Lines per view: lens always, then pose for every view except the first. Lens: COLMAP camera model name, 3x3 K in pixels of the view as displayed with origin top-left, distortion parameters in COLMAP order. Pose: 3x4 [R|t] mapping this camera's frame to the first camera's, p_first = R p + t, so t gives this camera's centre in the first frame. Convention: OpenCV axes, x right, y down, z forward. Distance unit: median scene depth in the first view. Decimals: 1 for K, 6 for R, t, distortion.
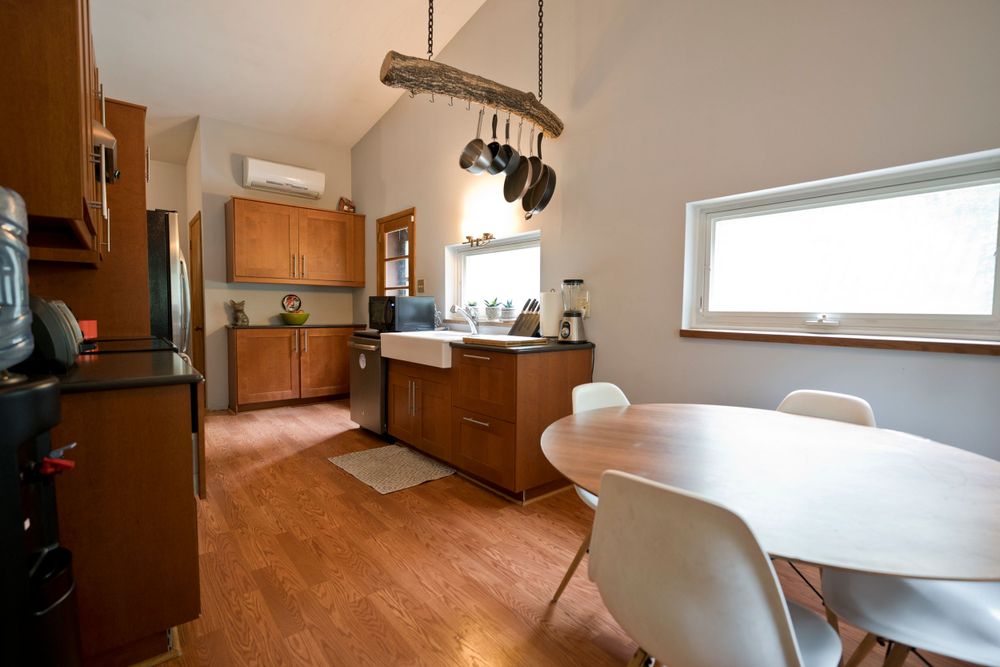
lens RADIAL K [[464.3, 0, 493.6], [0, 464.3, 330.4], [0, 0, 1]] dist [-0.002376, 0.000069]
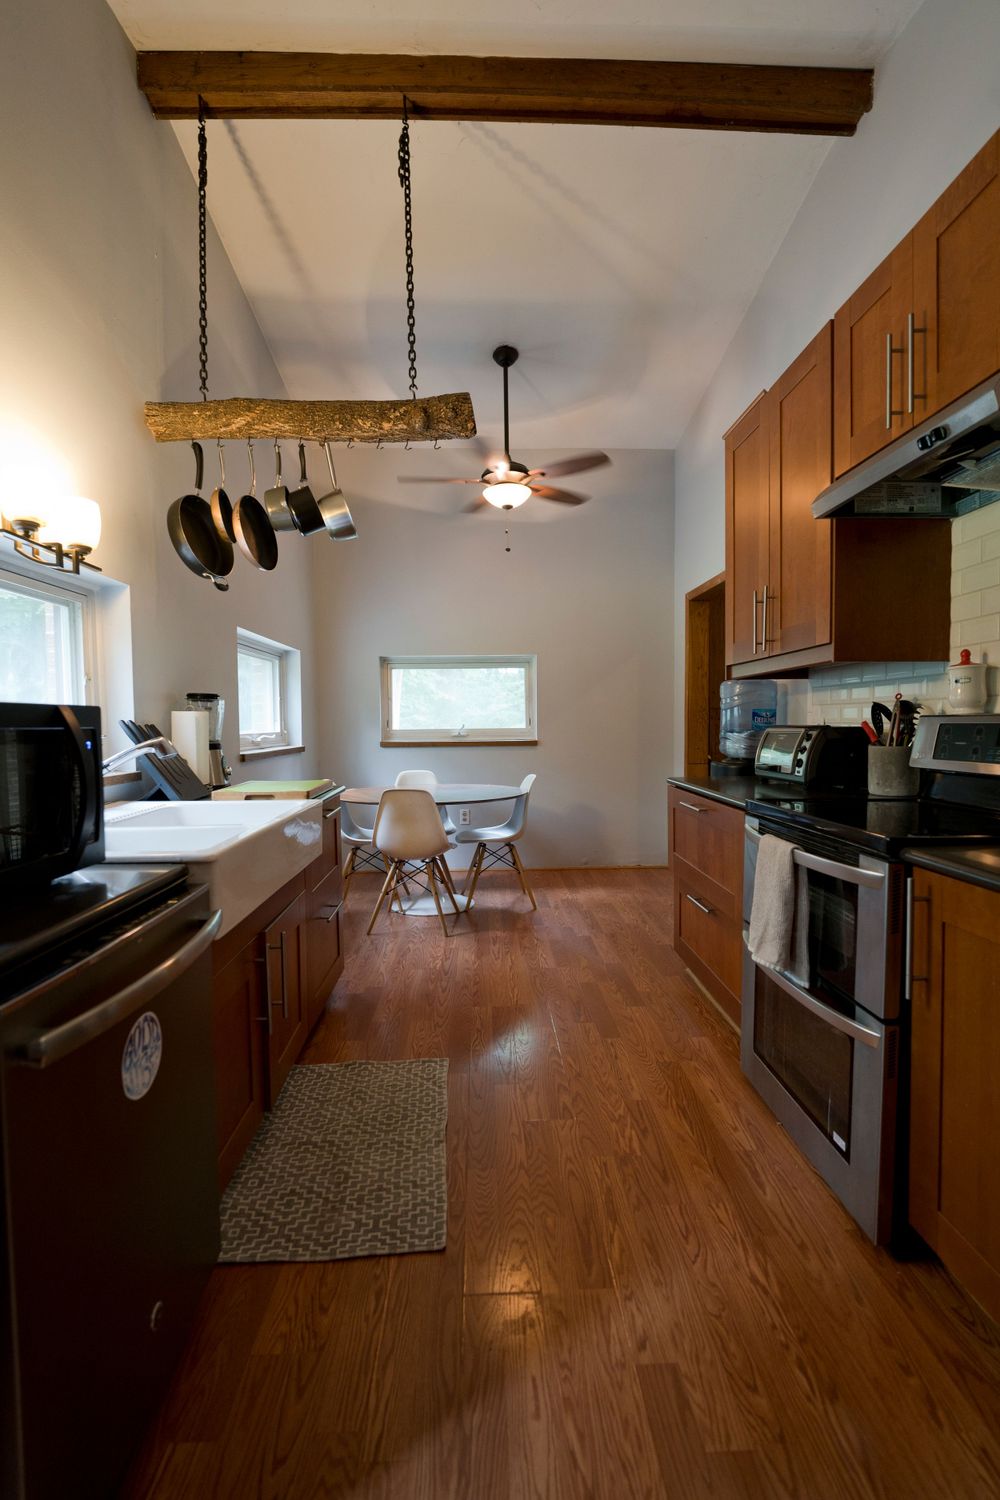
lens RADIAL K [[696.4, 0, 502.1], [0, 696.4, 751.9], [0, 0, 1]] dist [-0.002376, 0.000069]
pose [[-0.800709, -0.027238, 0.598434, -0.900373], [0.034035, 0.995284, 0.090840, -0.120148], [-0.598085, 0.093104, -0.796006, 1.809773]]
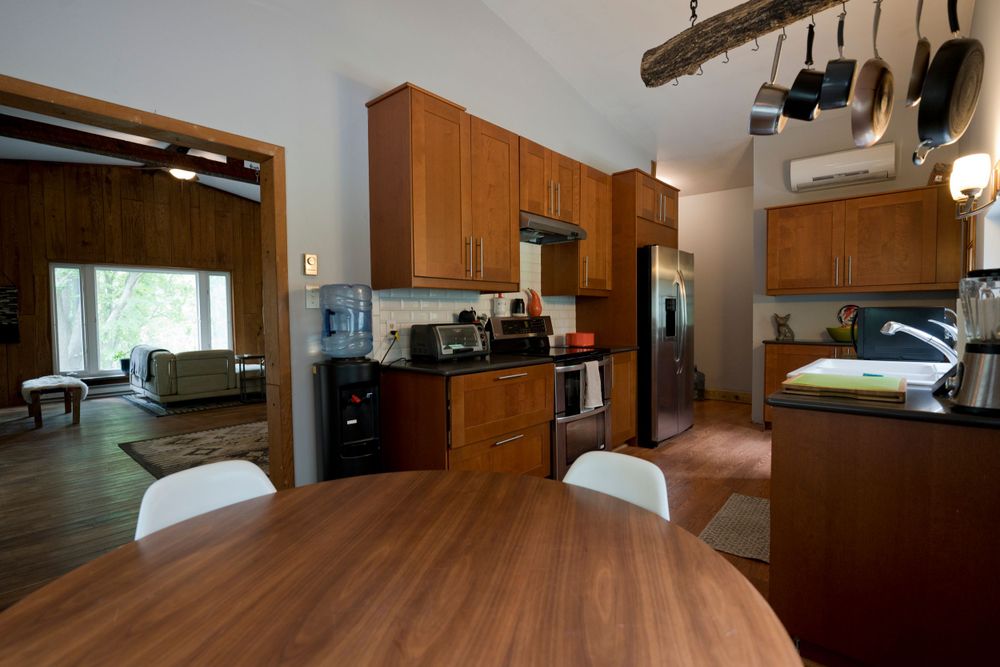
lens RADIAL K [[464.3, 0, 489.6], [0, 464.3, 332.5], [0, 0, 1]] dist [-0.002376, 0.000069]
pose [[0.172799, 0.026289, -0.984606, 0.594551], [-0.037712, 0.999087, 0.020057, -0.046986], [0.984235, 0.033665, 0.173633, 0.506453]]
